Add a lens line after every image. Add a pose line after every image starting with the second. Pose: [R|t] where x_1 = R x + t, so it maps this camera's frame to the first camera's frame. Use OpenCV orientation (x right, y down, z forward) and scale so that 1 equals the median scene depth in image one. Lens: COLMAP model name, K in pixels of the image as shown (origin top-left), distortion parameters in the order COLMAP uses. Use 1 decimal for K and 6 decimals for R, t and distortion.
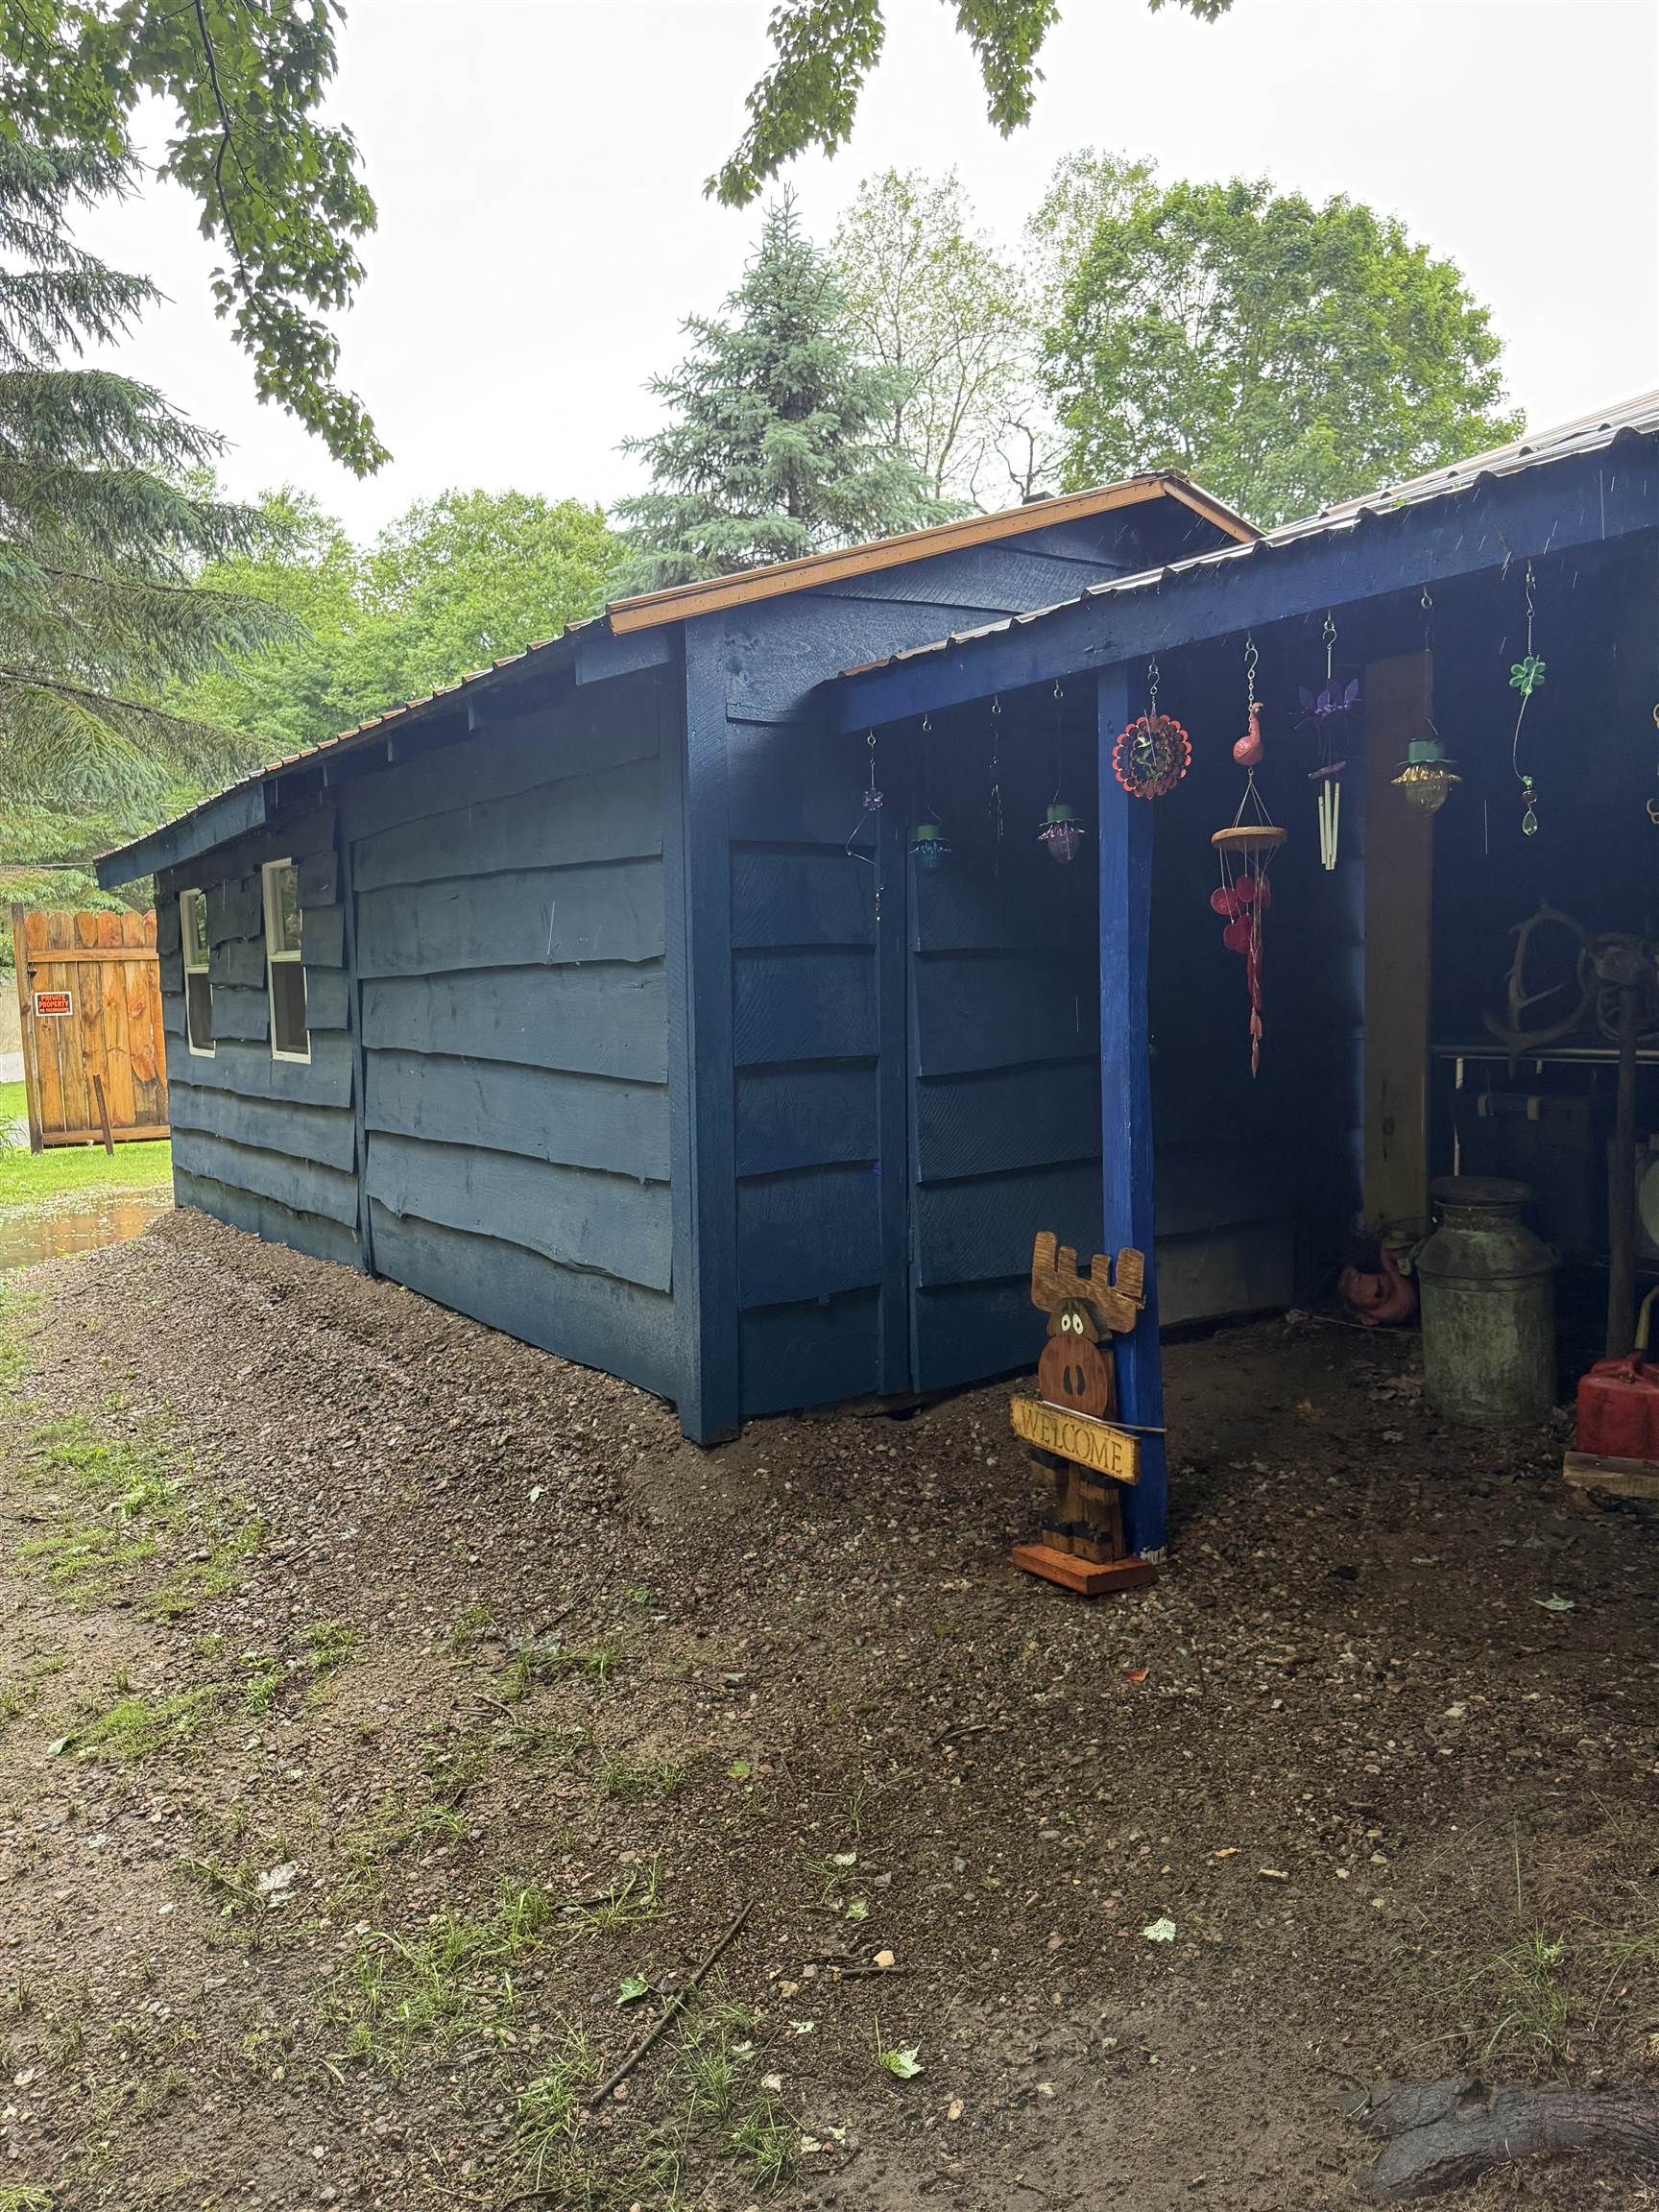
lens RADIAL K [[1534.5, 0, 829.5], [0, 1534.5, 1106.0], [0, 0, 1]] dist [0.003052, 0.000370]
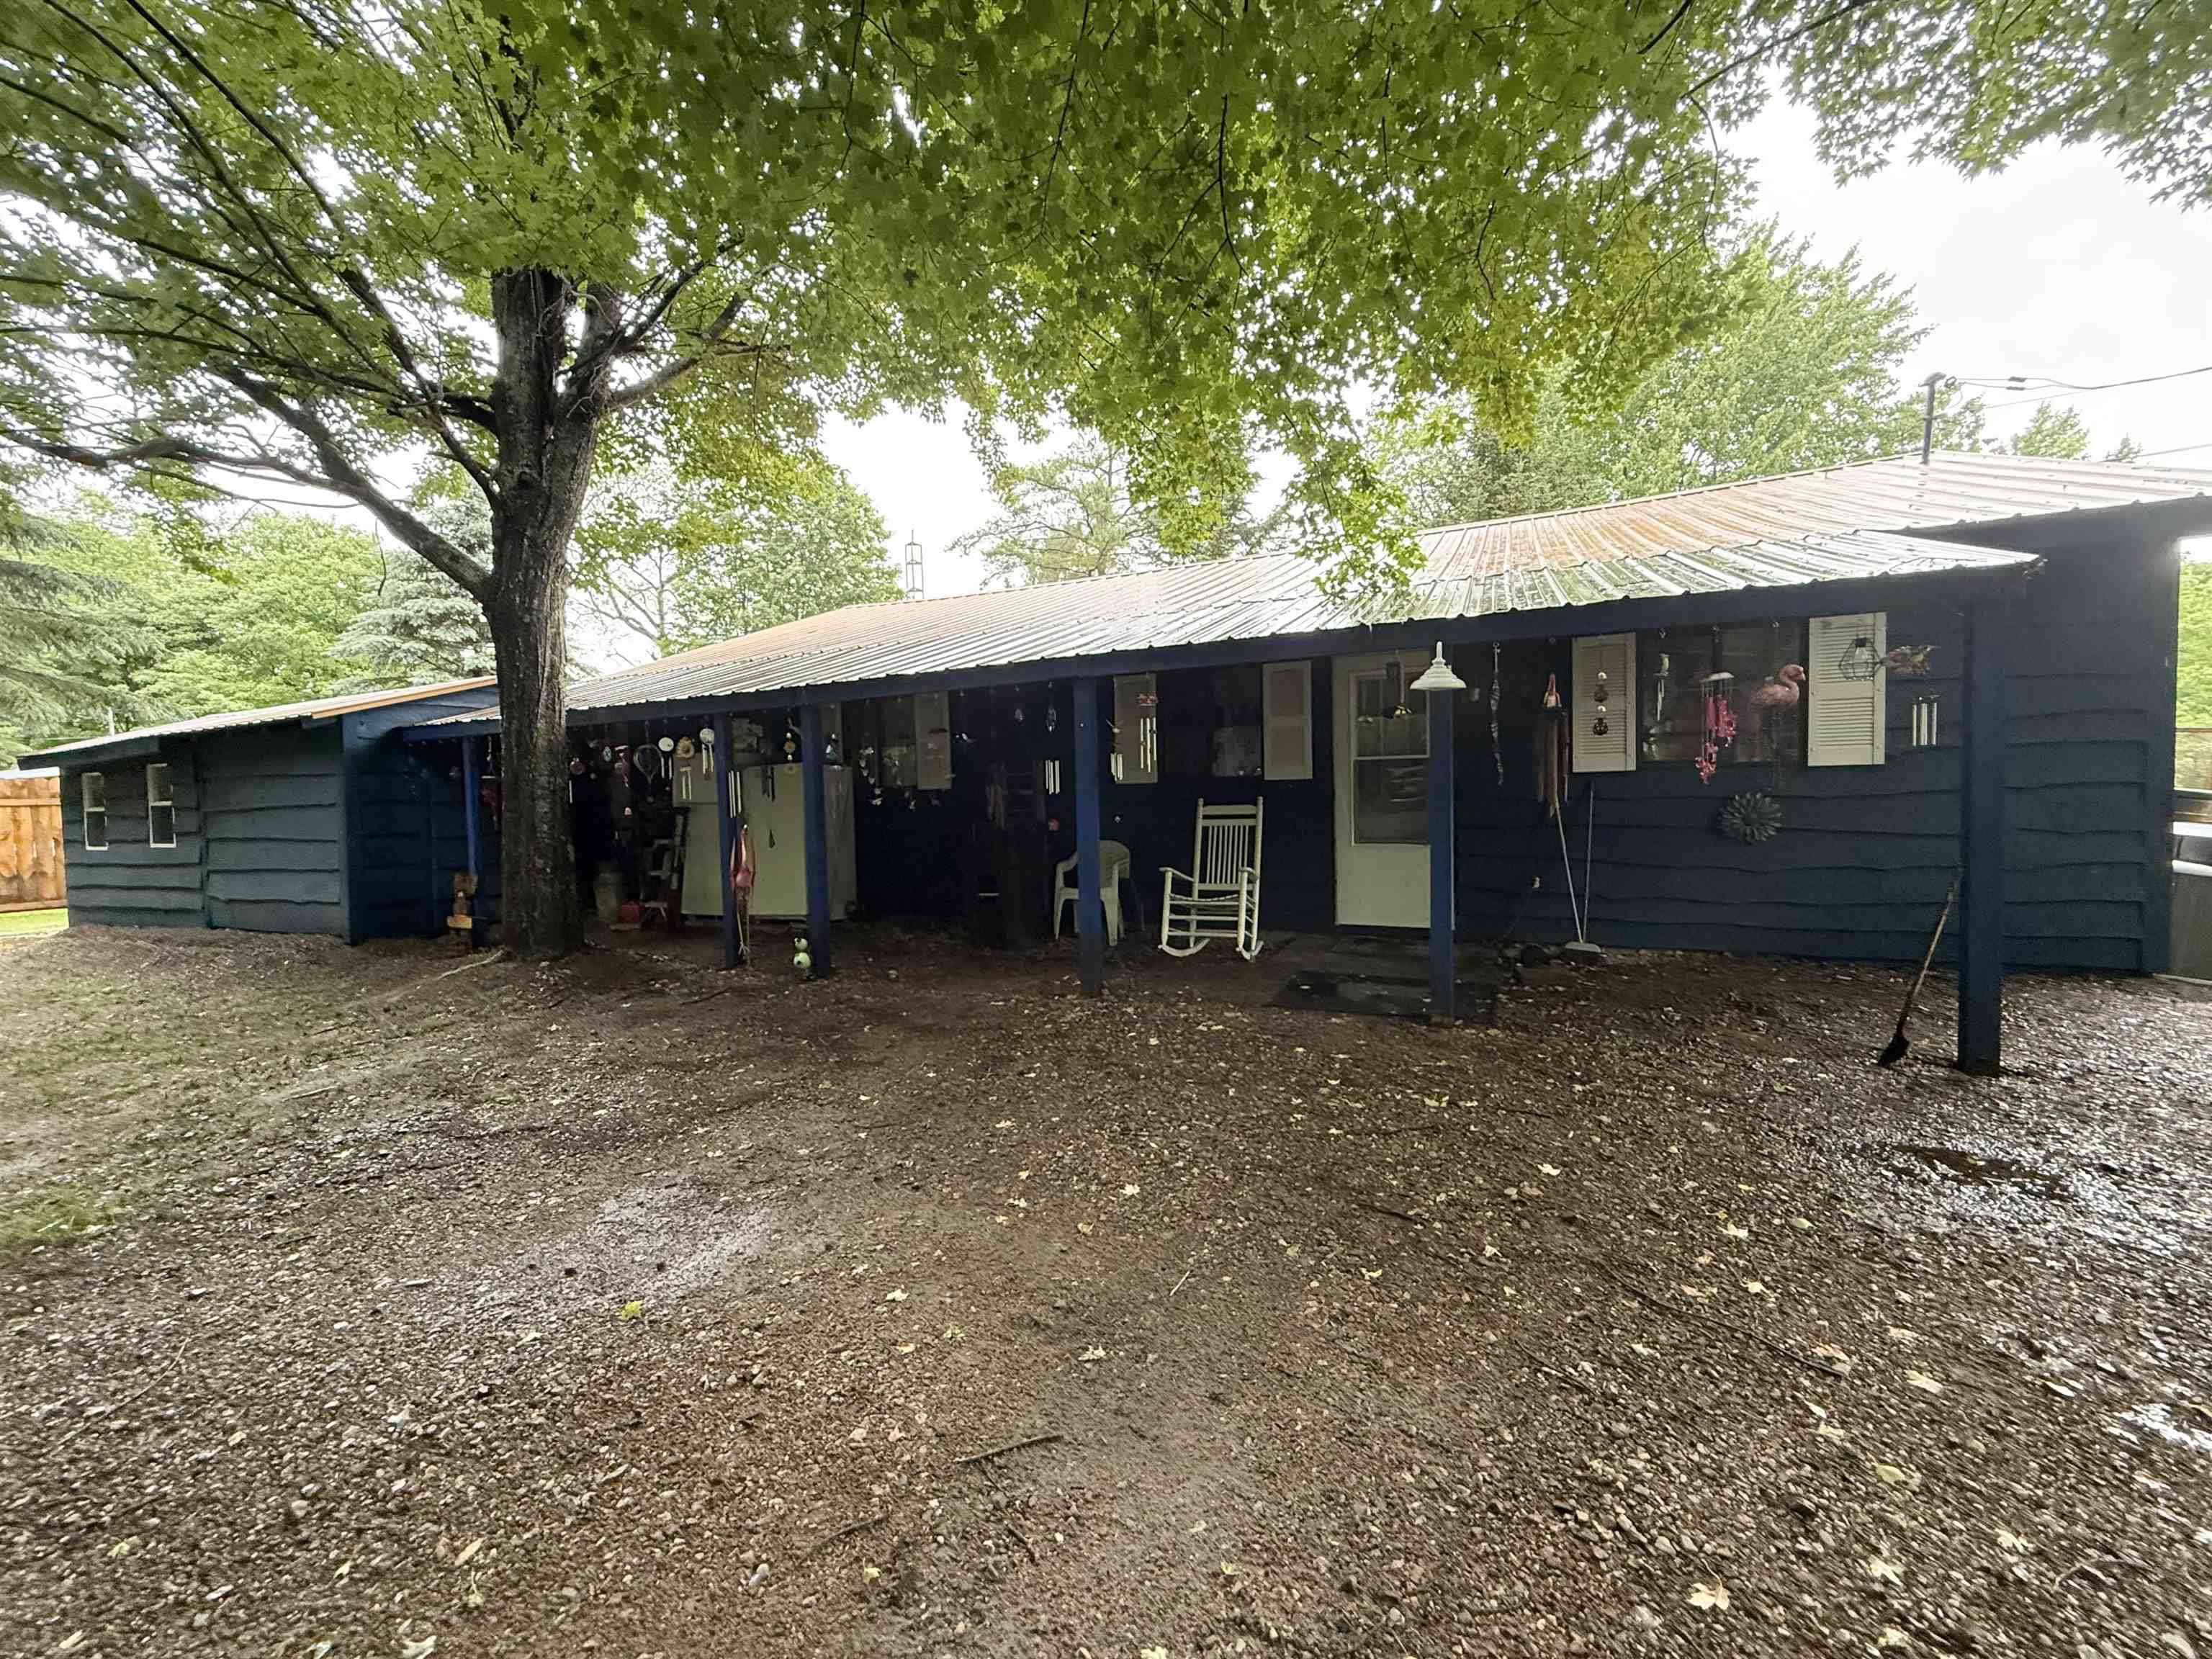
lens RADIAL K [[882.0, 0, 1098.8], [0, 882.0, 828.9], [0, 0, 1]] dist [0.000142, 0.000160]
pose [[0.865597, -0.011115, 0.500617, 0.250629], [0.047295, 0.997099, -0.059639, 0.103942], [-0.498502, 0.075300, 0.863612, -1.025712]]
